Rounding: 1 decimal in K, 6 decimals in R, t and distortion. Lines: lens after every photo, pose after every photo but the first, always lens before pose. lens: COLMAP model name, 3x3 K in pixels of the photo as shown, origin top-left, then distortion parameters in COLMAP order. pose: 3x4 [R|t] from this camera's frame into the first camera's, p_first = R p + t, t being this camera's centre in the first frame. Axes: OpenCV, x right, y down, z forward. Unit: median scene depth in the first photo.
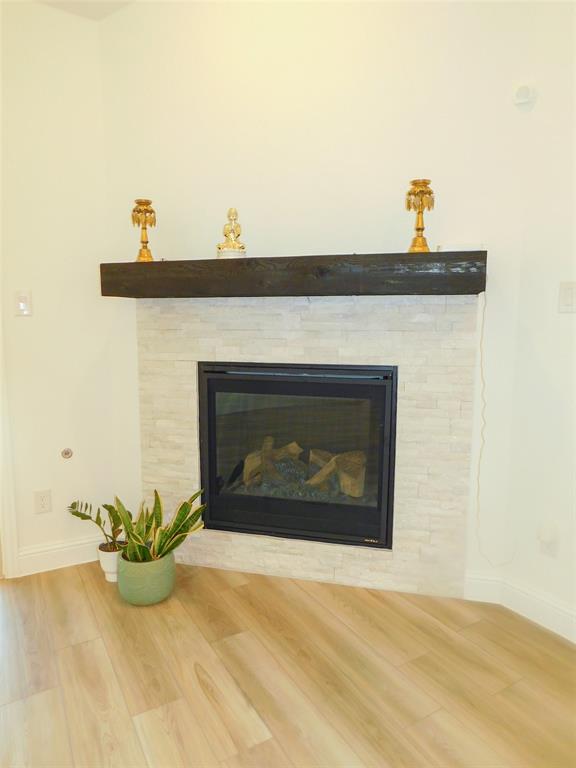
lens RADIAL K [[513.8, 0, 284.0], [0, 513.8, 385.6], [0, 0, 1]] dist [-0.035159, -0.003948]
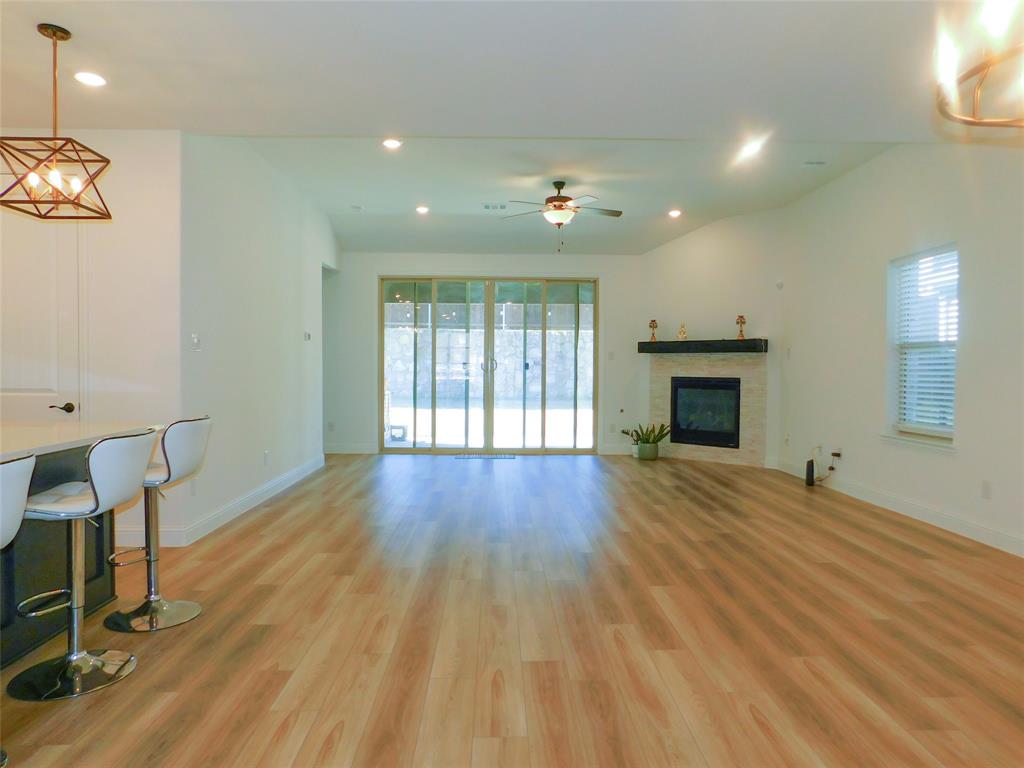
lens RADIAL K [[685.1, 0, 510.3], [0, 685.1, 381.9], [0, 0, 1]] dist [-0.035159, -0.003948]
pose [[0.869831, 0.017174, -0.493050, 0.917036], [-0.072280, 0.993046, -0.092925, 0.396440], [0.488026, 0.116467, 0.865024, -2.655587]]
